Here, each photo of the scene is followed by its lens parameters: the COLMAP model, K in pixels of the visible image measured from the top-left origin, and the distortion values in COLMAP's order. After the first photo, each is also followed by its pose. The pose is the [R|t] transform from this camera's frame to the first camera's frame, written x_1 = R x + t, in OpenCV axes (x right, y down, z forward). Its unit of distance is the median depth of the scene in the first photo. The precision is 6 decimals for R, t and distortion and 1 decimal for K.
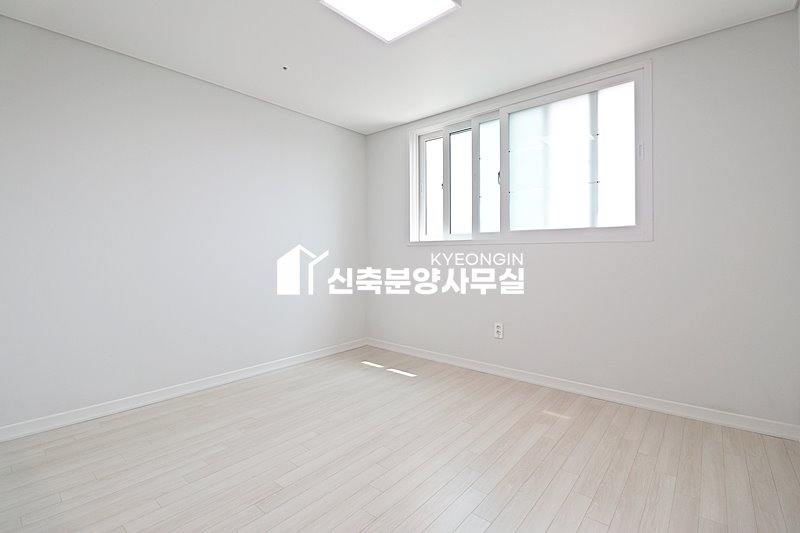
lens RADIAL K [[372.0, 0, 405.4], [0, 372.0, 257.3], [0, 0, 1]] dist [-0.000979, -0.013055]
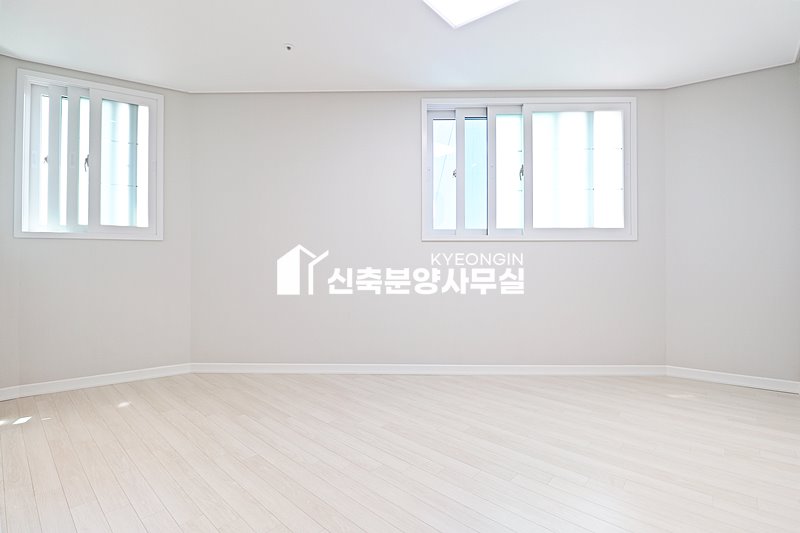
lens RADIAL K [[372.0, 0, 405.4], [0, 372.0, 257.3], [0, 0, 1]] dist [-0.000979, -0.013055]
pose [[0.768724, 0.007822, 0.639533, -0.658470], [0.005306, 0.999813, -0.018606, 0.028121], [-0.639559, 0.017696, 0.768538, 0.472674]]
